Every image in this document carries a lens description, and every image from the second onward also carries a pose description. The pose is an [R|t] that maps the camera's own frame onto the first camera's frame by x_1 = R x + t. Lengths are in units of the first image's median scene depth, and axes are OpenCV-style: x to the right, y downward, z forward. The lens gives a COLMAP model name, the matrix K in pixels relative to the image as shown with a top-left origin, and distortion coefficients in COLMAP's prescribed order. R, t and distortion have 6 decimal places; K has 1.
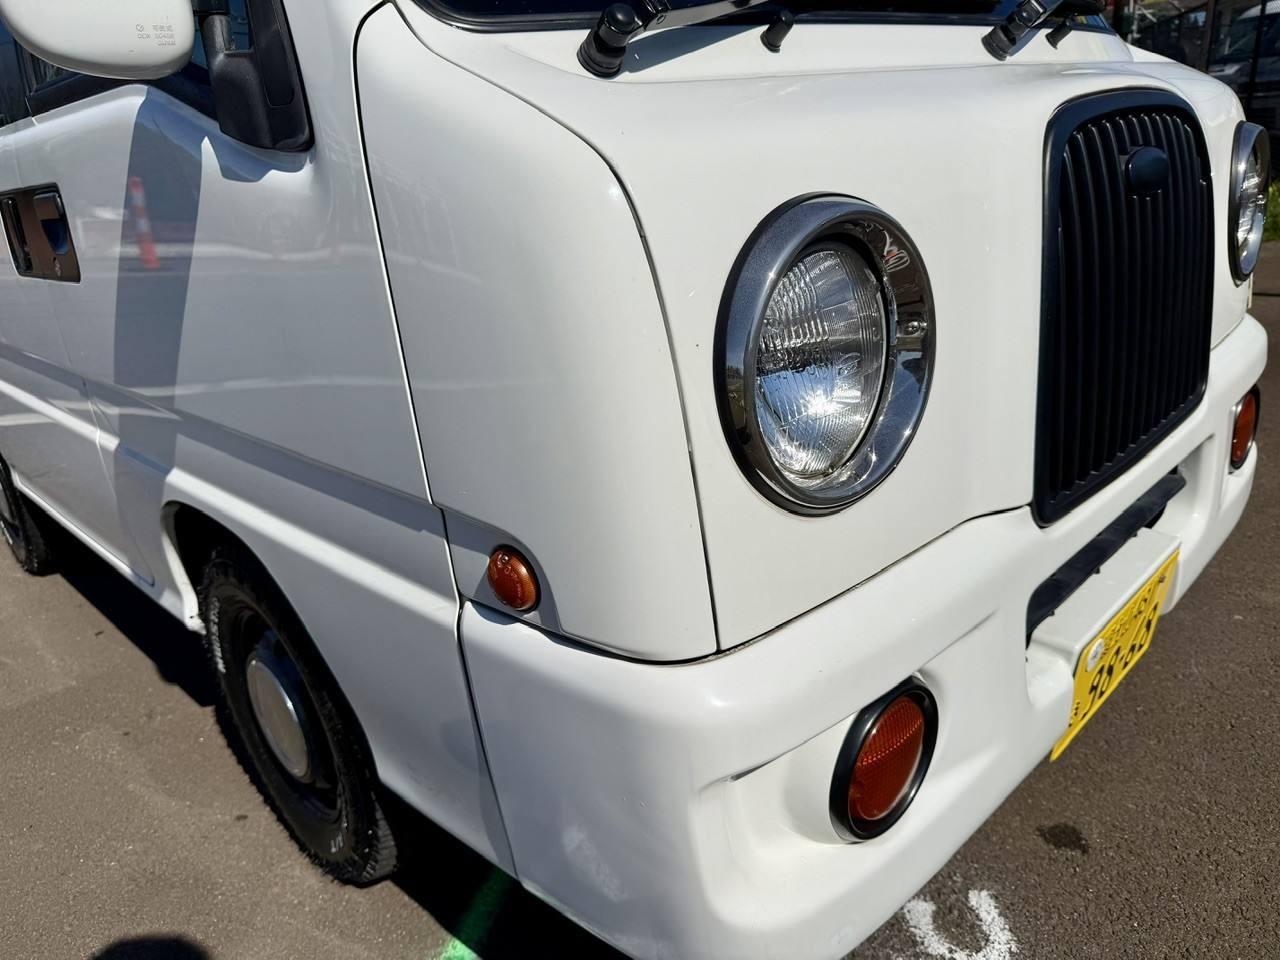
lens RADIAL K [[907.2, 0, 637.2], [0, 907.2, 485.1], [0, 0, 1]] dist [0.072635, -0.103005]
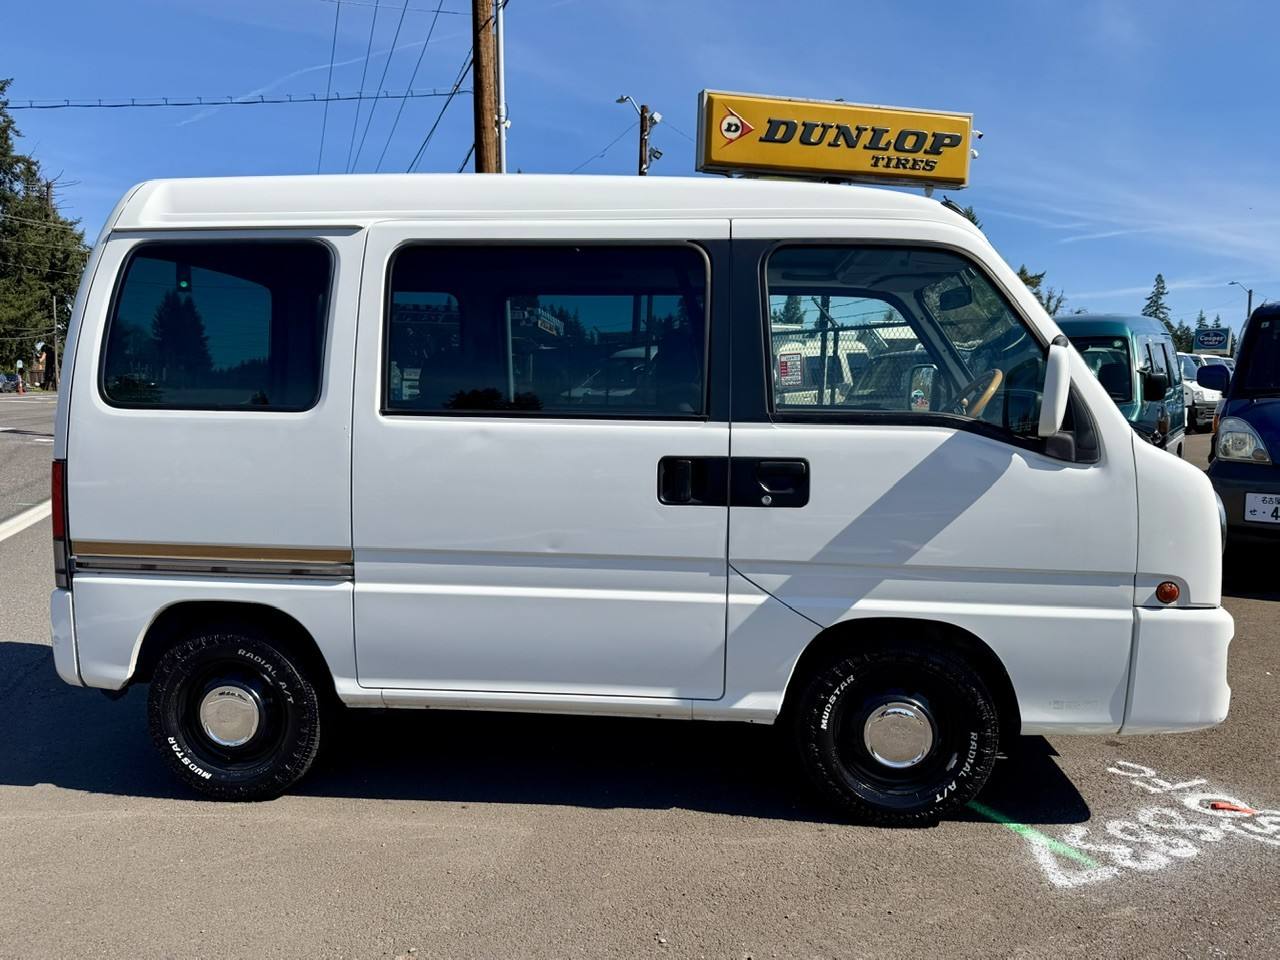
lens RADIAL K [[958.5, 0, 638.5], [0, 958.5, 494.4], [0, 0, 1]] dist [0.099577, -0.128659]
pose [[0.767279, 0.035937, 0.640305, -3.144993], [0.143065, 0.963676, -0.225522, 0.230205], [-0.625152, 0.264644, 0.734267, -0.391606]]
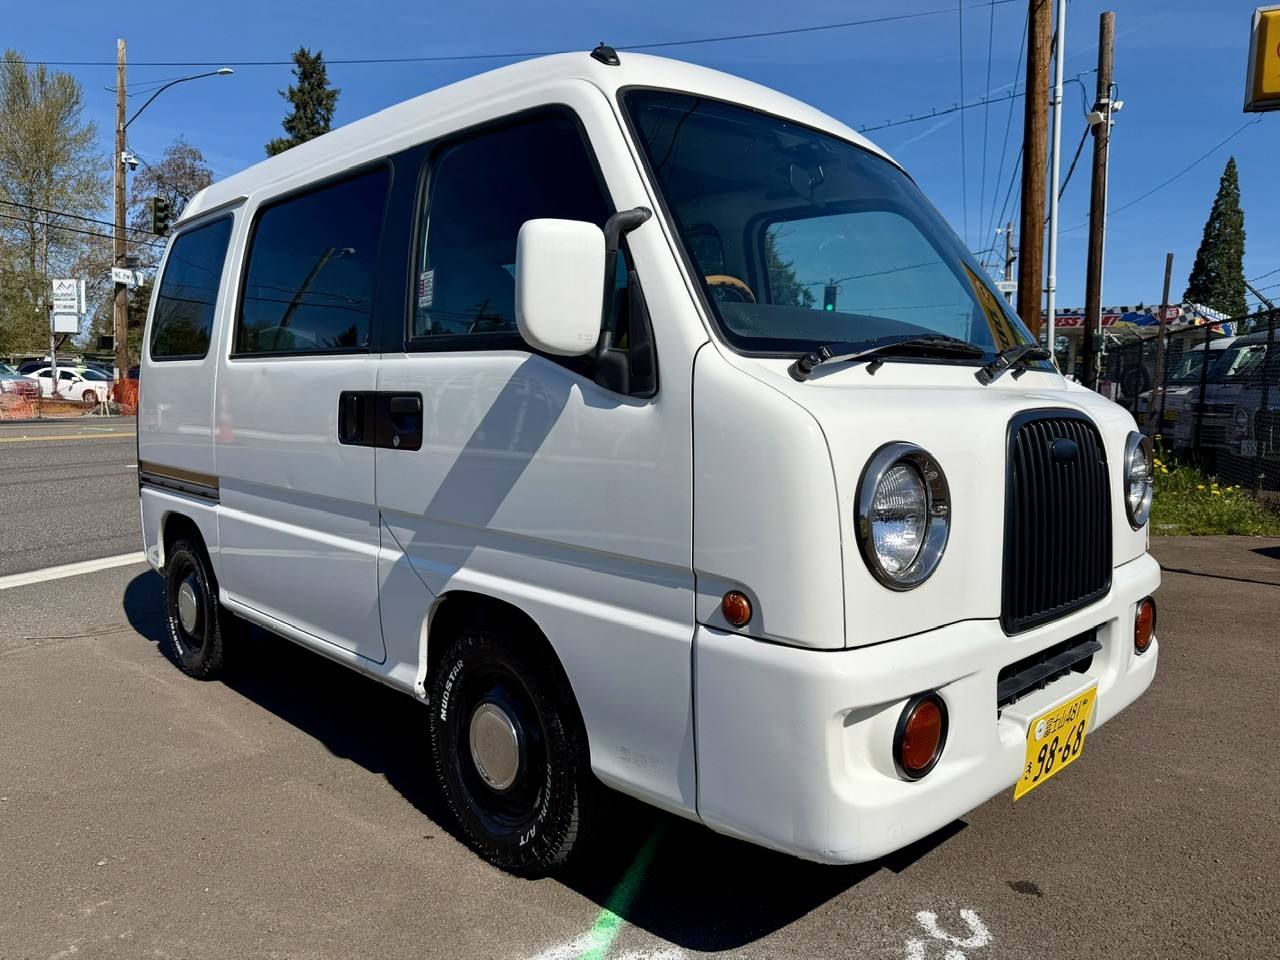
lens RADIAL K [[899.5, 0, 639.0], [0, 899.5, 488.2], [0, 0, 1]] dist [0.070091, -0.085369]
pose [[0.994302, 0.106600, -0.000429, -0.307022], [-0.103258, 0.962118, -0.252321, 0.300072], [-0.026485, 0.250928, 0.967643, -0.787120]]
